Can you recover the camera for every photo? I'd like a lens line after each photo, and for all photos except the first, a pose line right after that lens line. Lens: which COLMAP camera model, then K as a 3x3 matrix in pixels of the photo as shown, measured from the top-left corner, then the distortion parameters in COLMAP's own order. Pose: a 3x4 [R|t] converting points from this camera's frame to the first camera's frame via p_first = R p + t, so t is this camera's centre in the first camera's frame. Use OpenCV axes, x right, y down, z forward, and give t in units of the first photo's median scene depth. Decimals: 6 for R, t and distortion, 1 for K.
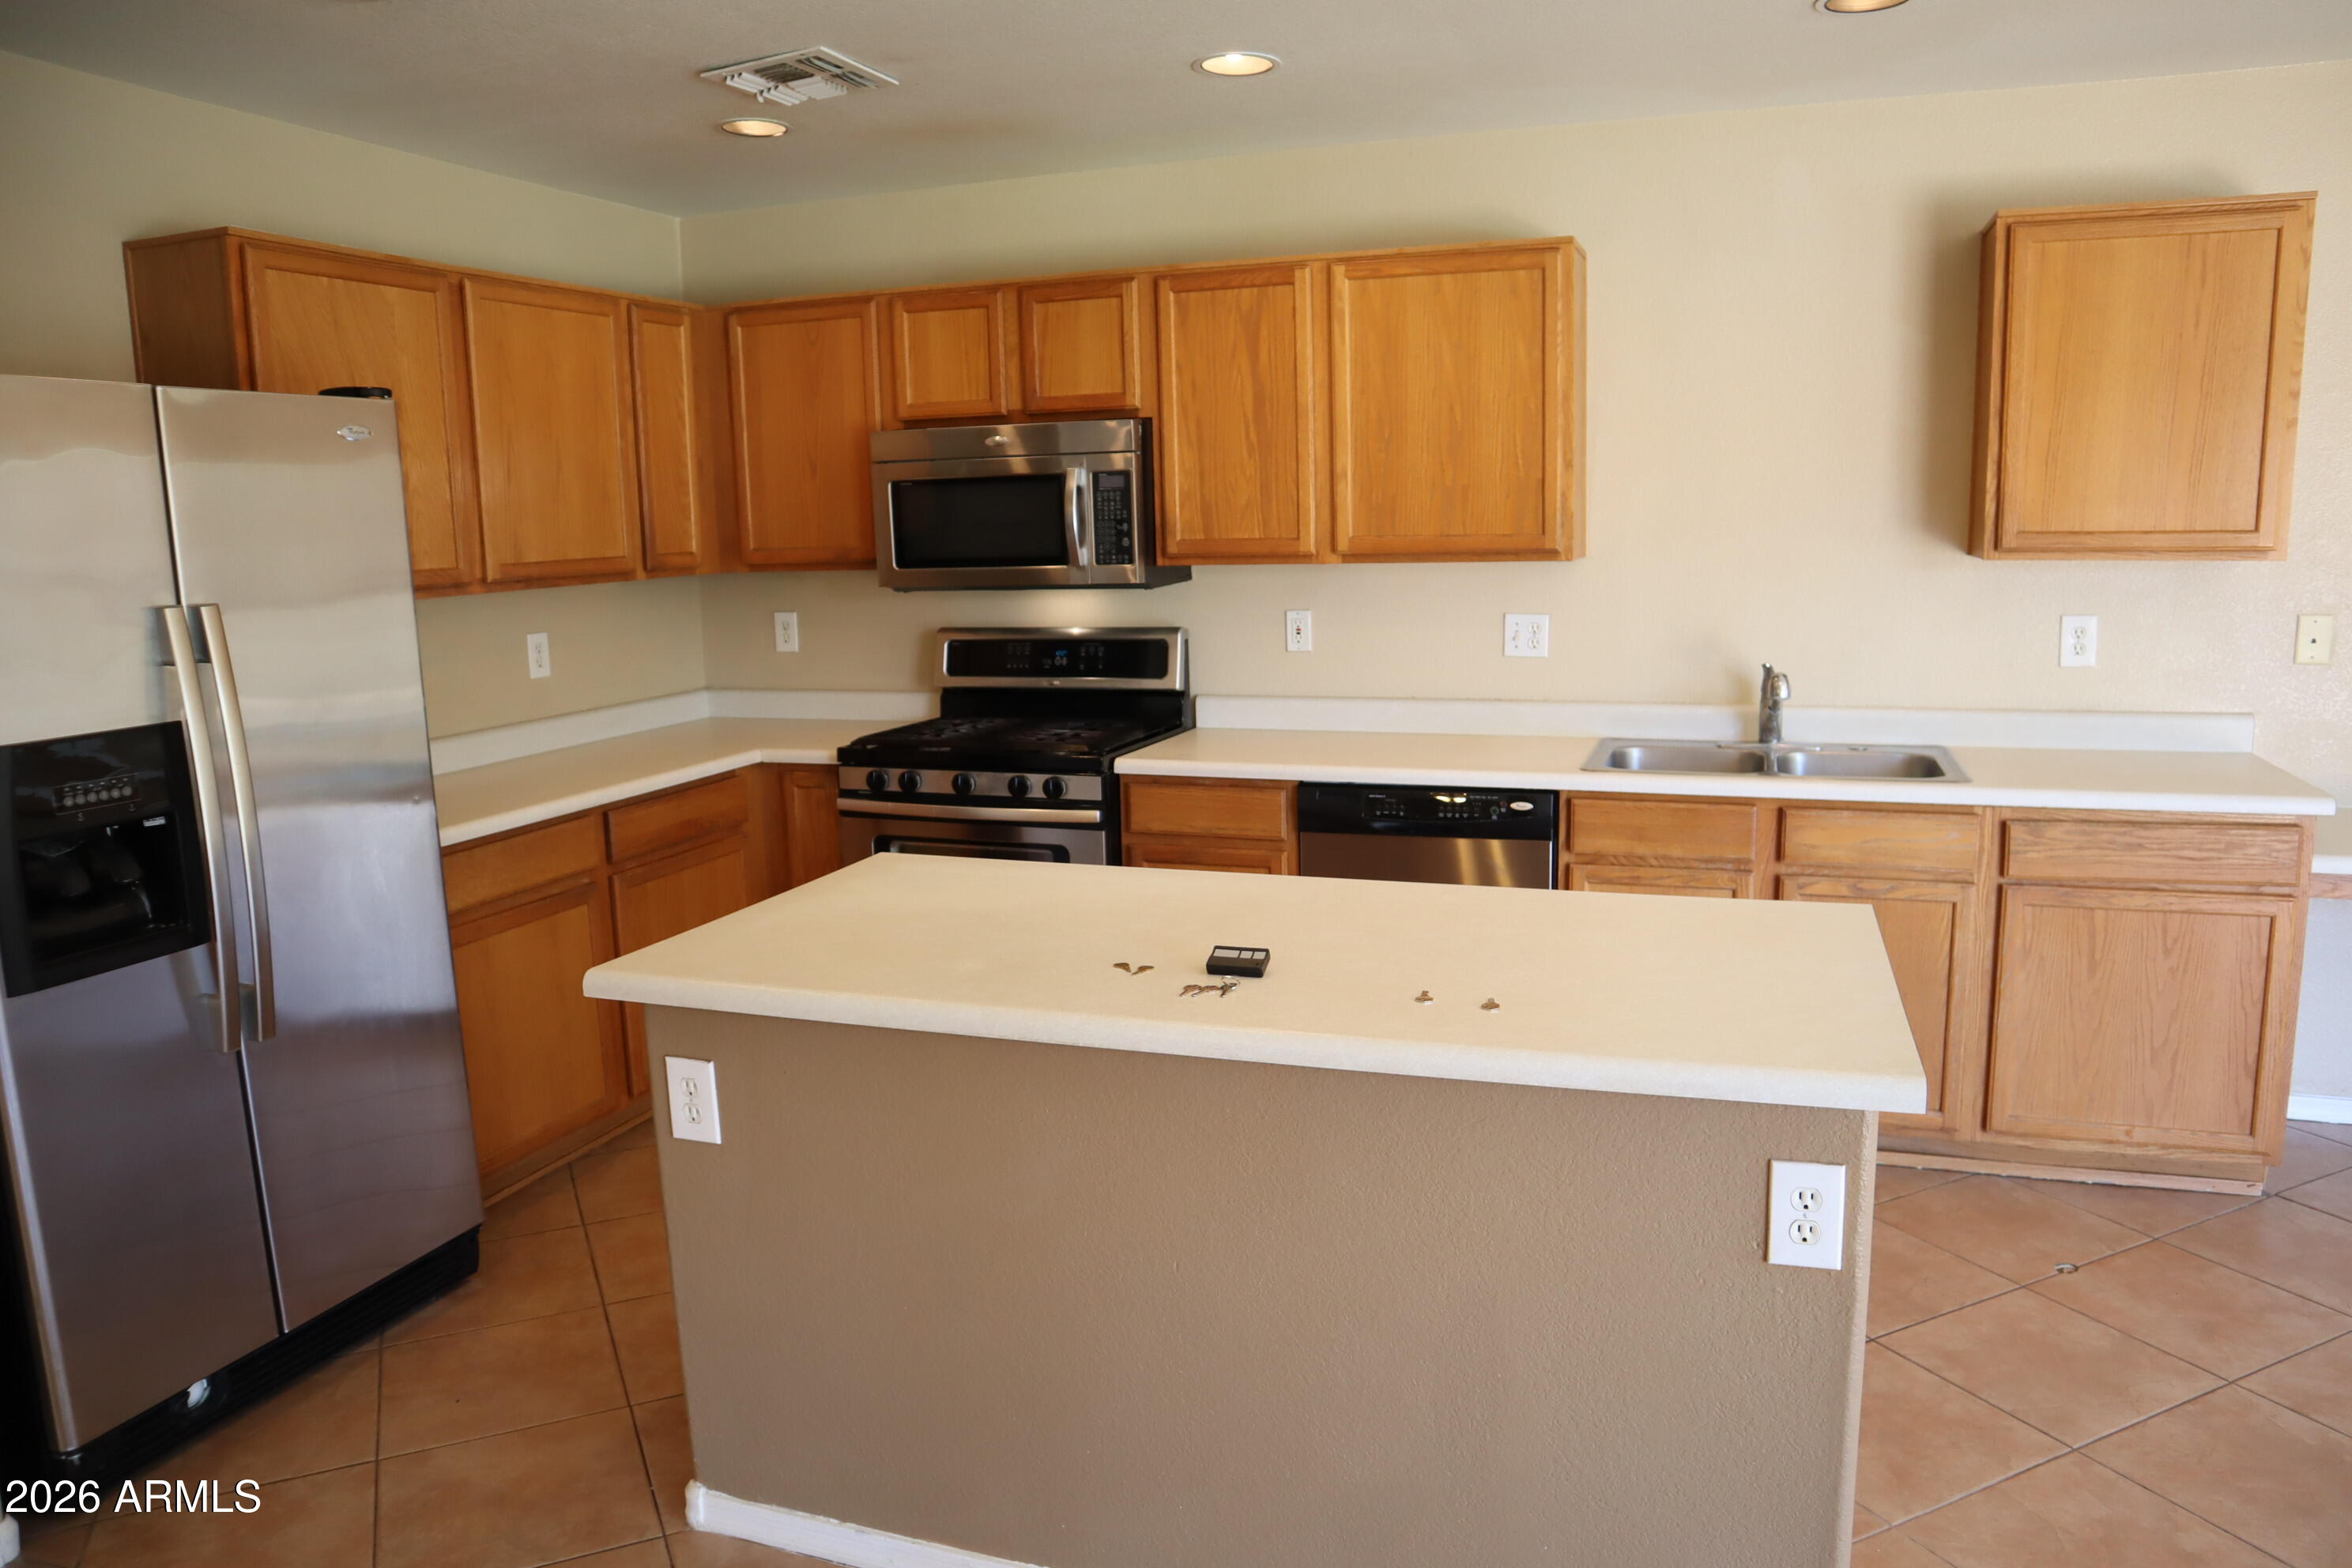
lens RADIAL K [[1631.5, 0, 1176.0], [0, 1631.5, 784.0], [0, 0, 1]] dist [-0.141642, 0.089623]
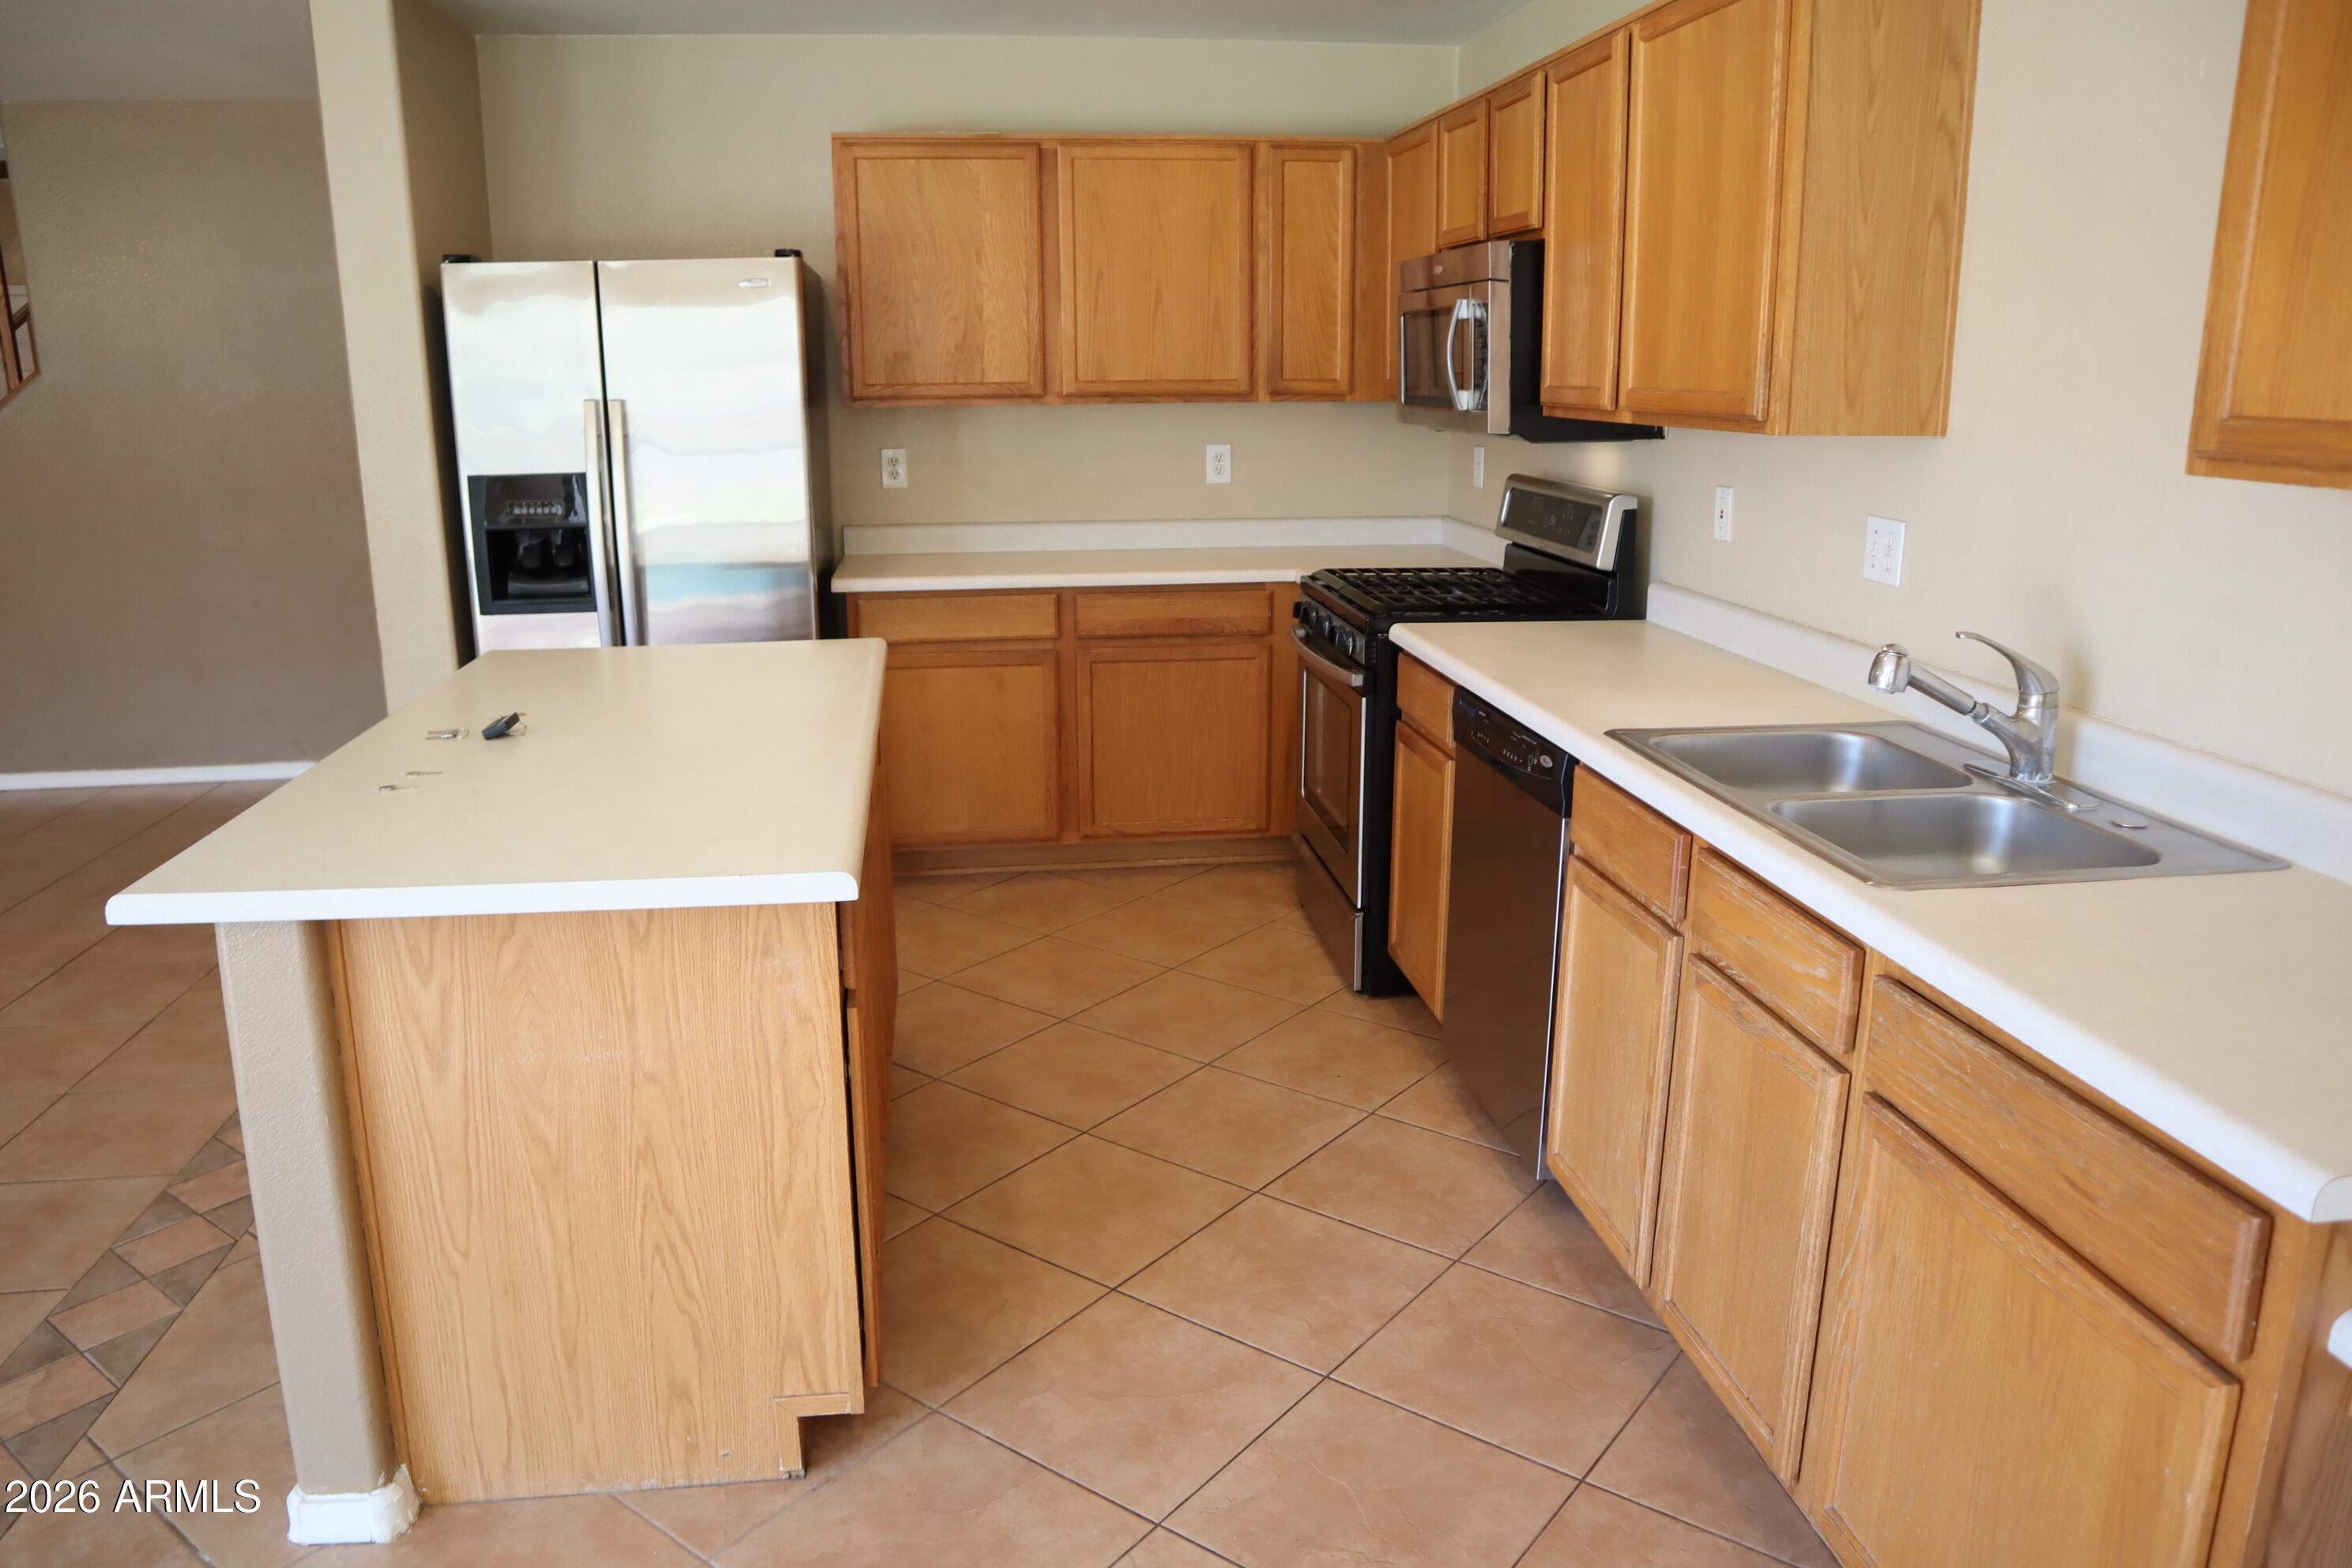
lens RADIAL K [[1631.5, 0, 1176.0], [0, 1631.5, 784.0], [0, 0, 1]] dist [-0.141642, 0.089623]
pose [[0.462409, 0.241329, -0.853193, 0.676870], [-0.151572, 0.969598, 0.192107, -0.081408], [0.873615, 0.040488, 0.484930, 0.441931]]
